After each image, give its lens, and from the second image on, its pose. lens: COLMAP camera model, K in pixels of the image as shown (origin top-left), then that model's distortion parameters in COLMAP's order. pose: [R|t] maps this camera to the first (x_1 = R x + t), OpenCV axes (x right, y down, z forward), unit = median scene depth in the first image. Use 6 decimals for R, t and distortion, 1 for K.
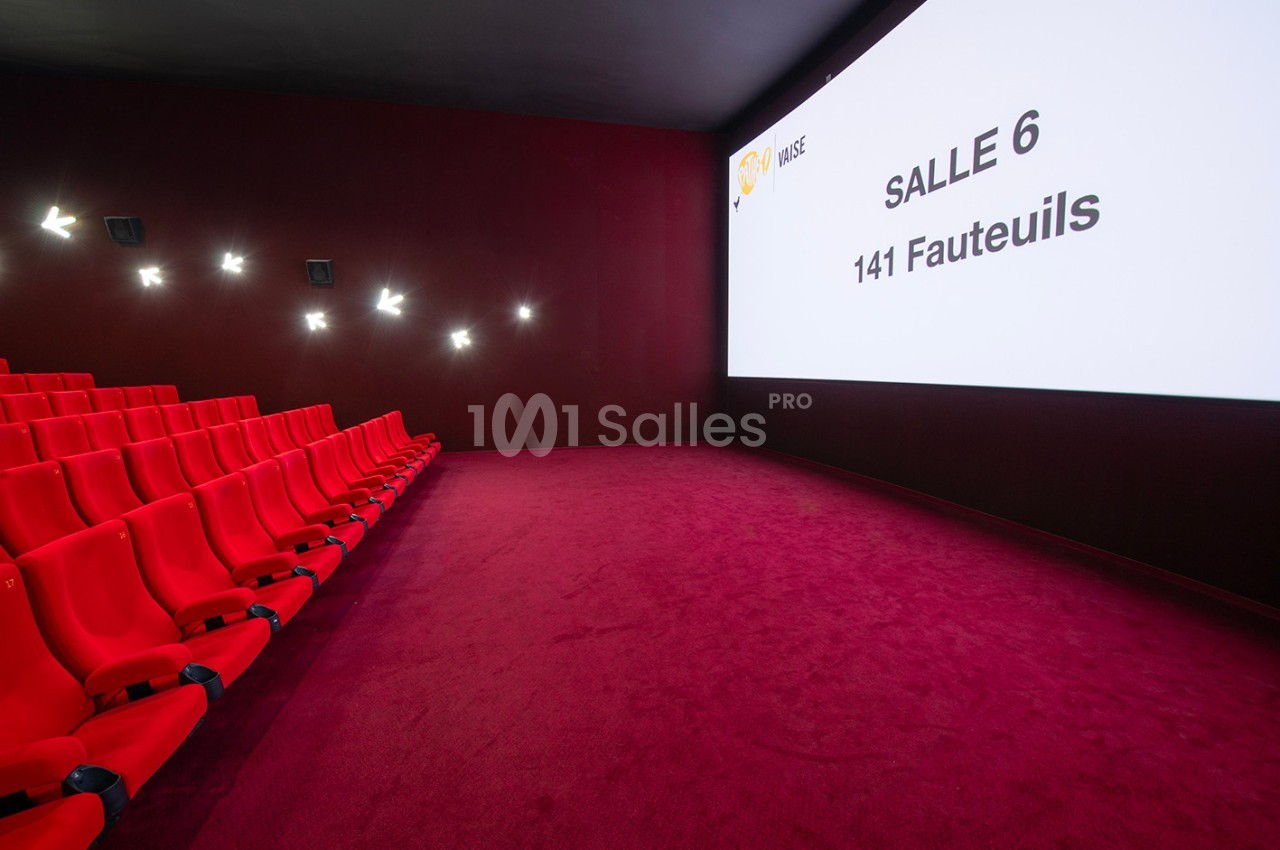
lens RADIAL K [[524.7, 0, 626.4], [0, 524.7, 423.9], [0, 0, 1]] dist [0.003524, -0.001021]
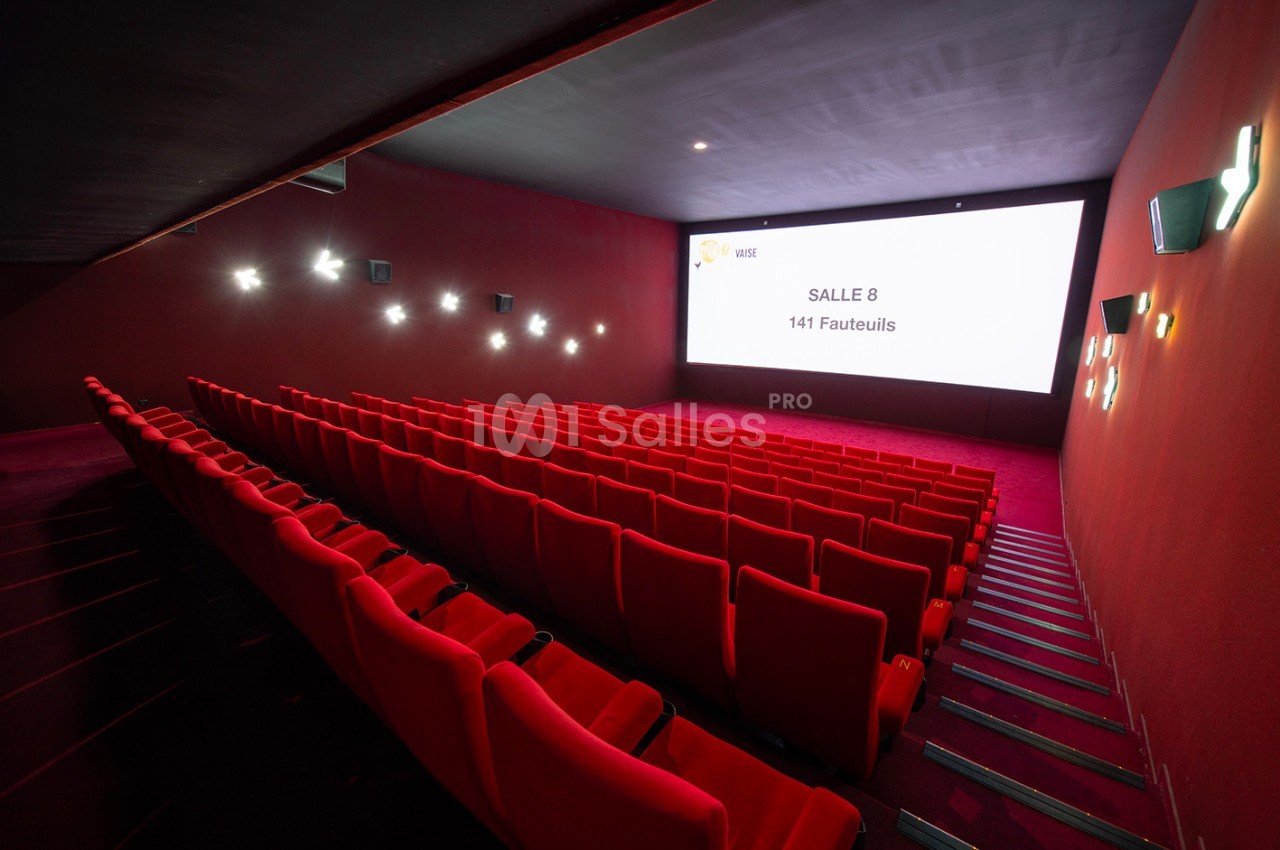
lens RADIAL K [[524.7, 0, 639.4], [0, 524.7, 424.6], [0, 0, 1]] dist [0.003524, -0.001021]
pose [[0.776510, -0.120839, 0.618409, -1.887360], [0.052726, 0.990458, 0.127333, -0.214109], [-0.627895, -0.066269, 0.775472, -0.479332]]
